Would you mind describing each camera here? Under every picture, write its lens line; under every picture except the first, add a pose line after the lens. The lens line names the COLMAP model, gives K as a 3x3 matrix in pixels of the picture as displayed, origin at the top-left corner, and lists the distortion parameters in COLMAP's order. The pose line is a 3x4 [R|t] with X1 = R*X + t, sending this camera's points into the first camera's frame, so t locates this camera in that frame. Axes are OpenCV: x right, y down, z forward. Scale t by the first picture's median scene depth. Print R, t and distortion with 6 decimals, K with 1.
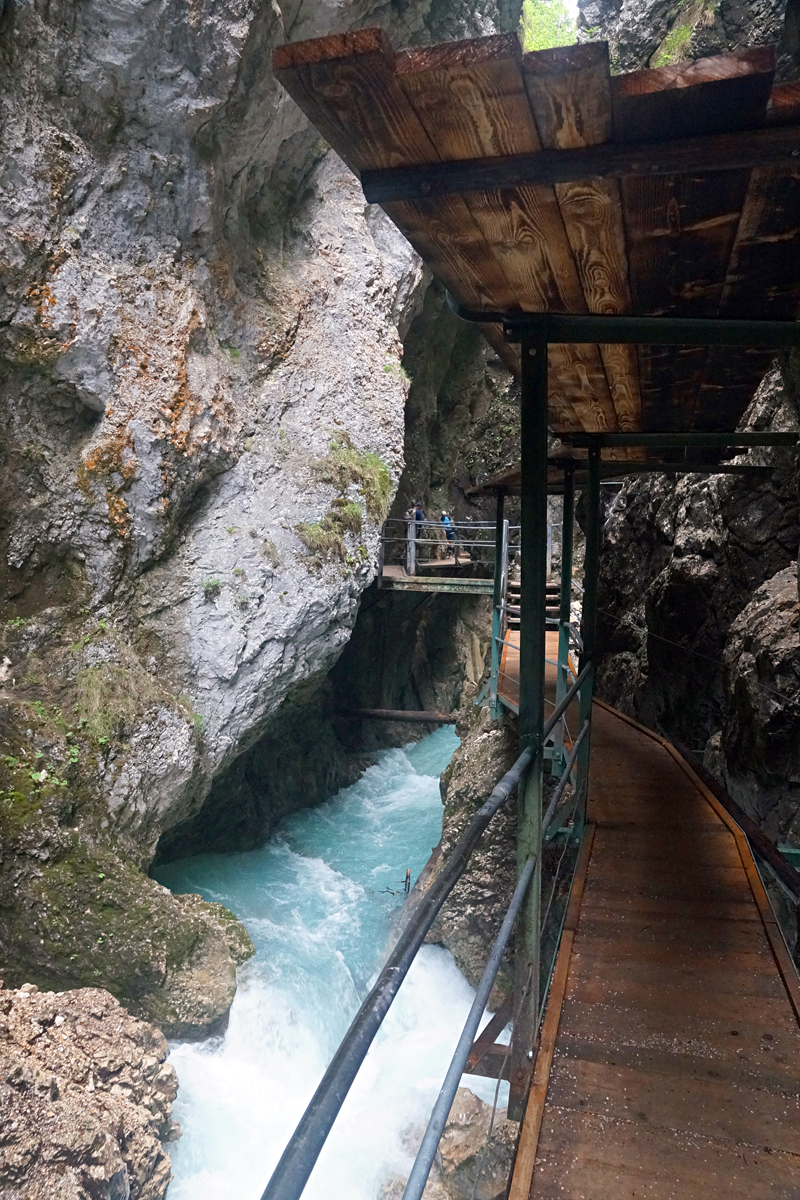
lens RADIAL K [[838.7, 0, 400.0], [0, 838.7, 600.0], [0, 0, 1]] dist [-0.164967, 0.121399]
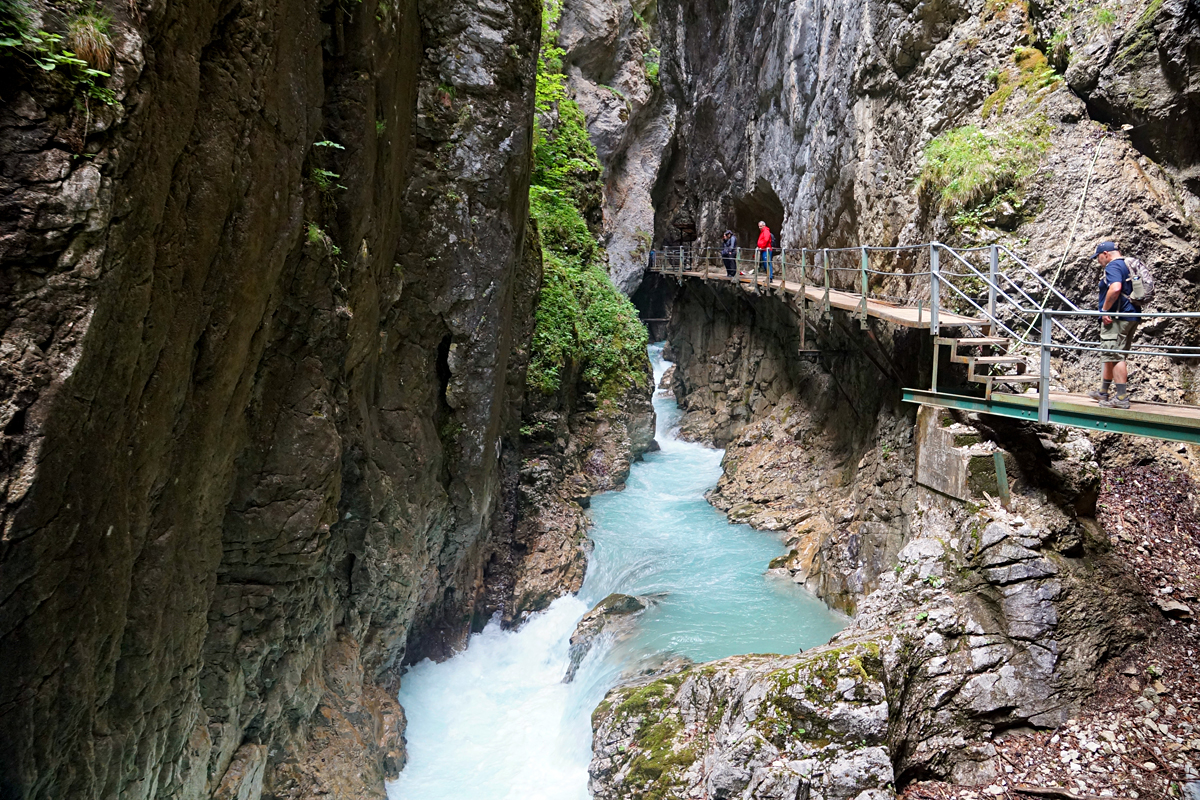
lens RADIAL K [[838.7, 0, 600.0], [0, 838.7, 400.0], [0, 0, 1]] dist [-0.164967, 0.121399]
pose [[0.999394, -0.031713, 0.014320, -0.323716], [0.030932, 0.998177, 0.051818, 0.380241], [-0.015937, -0.051344, 0.998554, -2.793410]]
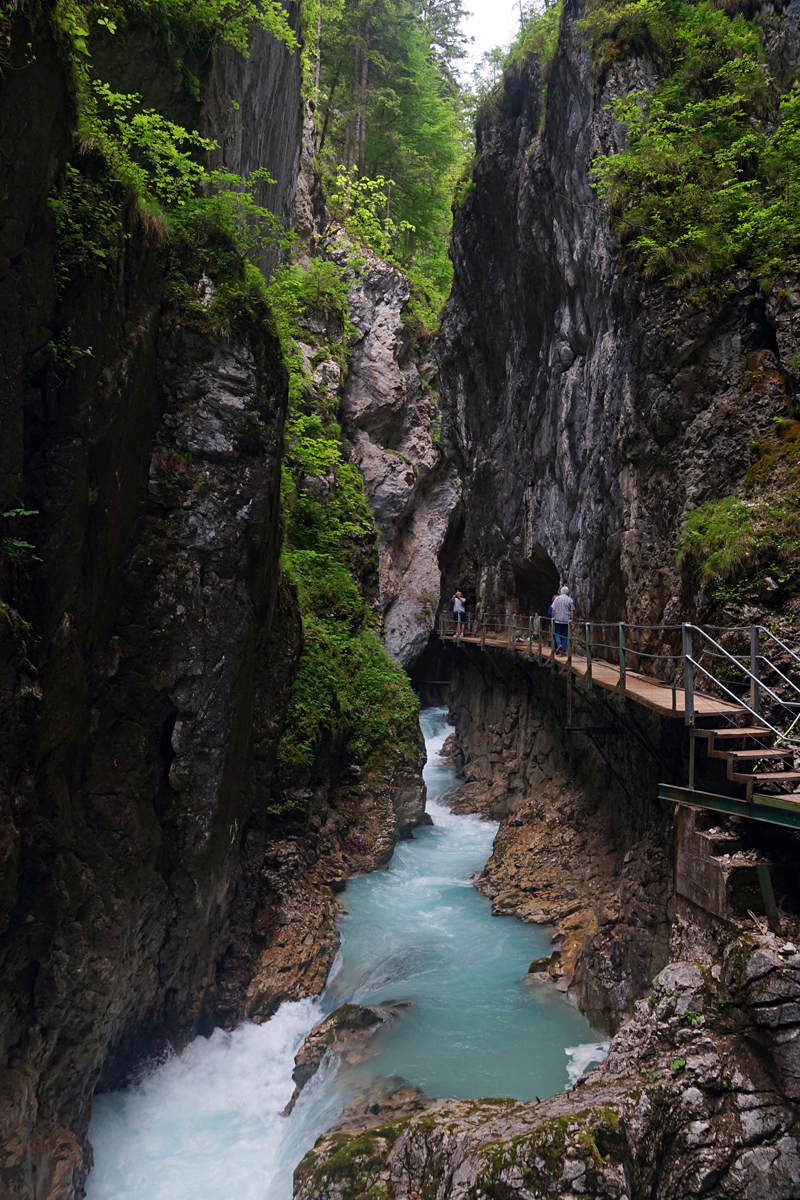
lens RADIAL K [[838.7, 0, 400.0], [0, 838.7, 600.0], [0, 0, 1]] dist [-0.164967, 0.121399]
pose [[0.999754, -0.012542, 0.018282, -0.250345], [0.014879, 0.990886, -0.133877, 0.351568], [-0.016436, 0.134117, 0.990829, -2.722352]]
